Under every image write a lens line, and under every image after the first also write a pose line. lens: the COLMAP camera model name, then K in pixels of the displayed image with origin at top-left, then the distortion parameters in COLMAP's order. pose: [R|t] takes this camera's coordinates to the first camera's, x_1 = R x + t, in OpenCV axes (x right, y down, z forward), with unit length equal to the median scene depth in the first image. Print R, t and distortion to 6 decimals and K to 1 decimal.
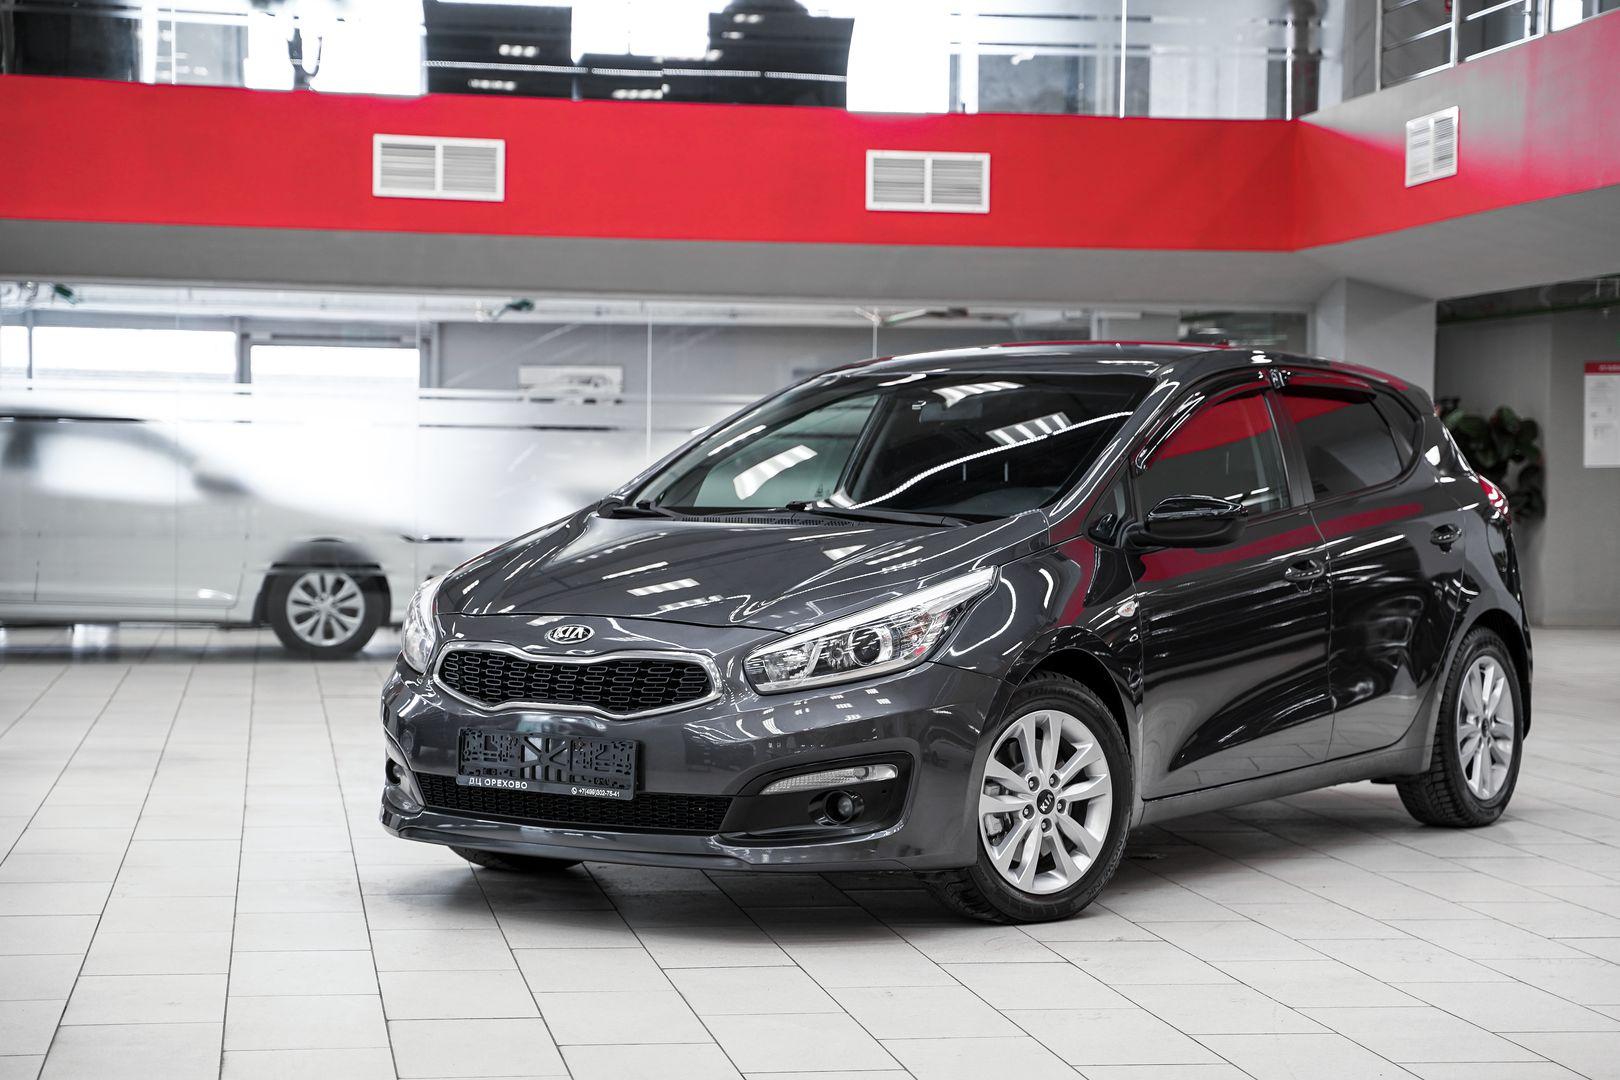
lens RADIAL K [[3111.0, 0, 810.0], [0, 3111.0, 540.0], [0, 0, 1]] dist [0.072371, 0.257586]
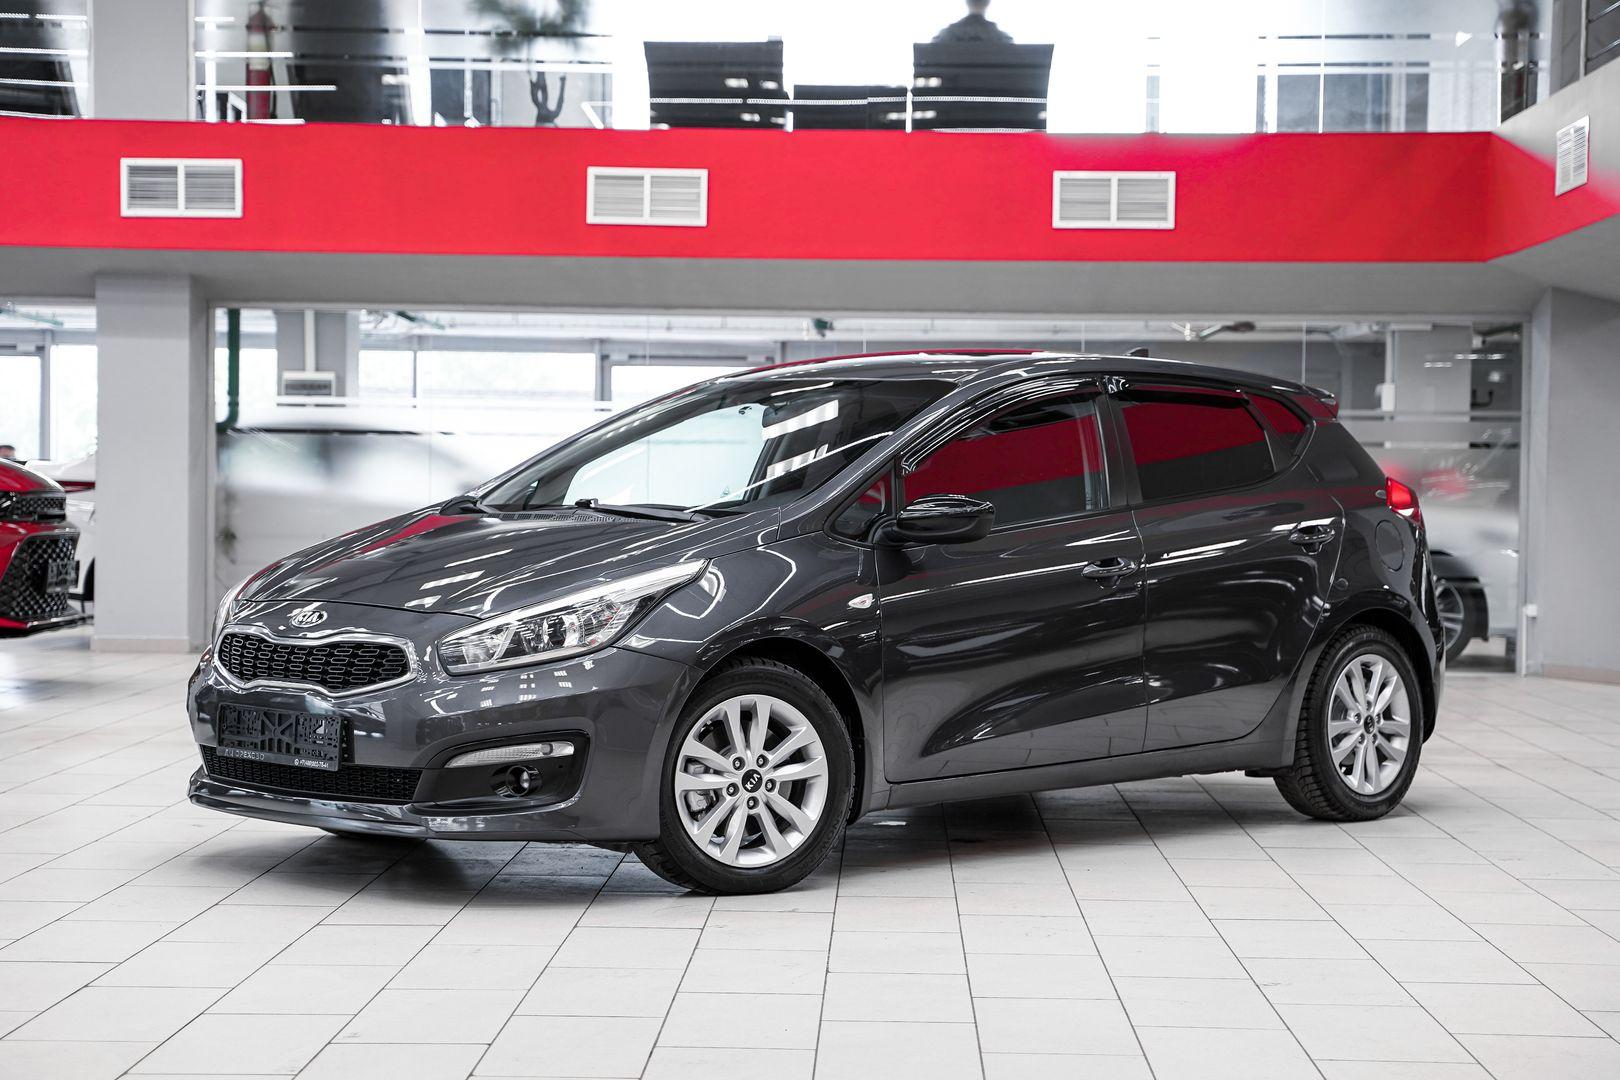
lens RADIAL K [[2981.1, 0, 810.0], [0, 2981.1, 590.0], [0, 0, 1]] dist [0.032618, -0.080979]
pose [[0.978290, 0.007176, -0.207117, 0.173096], [-0.004595, 0.999906, 0.012942, 0.003154], [0.207191, -0.011709, 0.978230, 0.004867]]
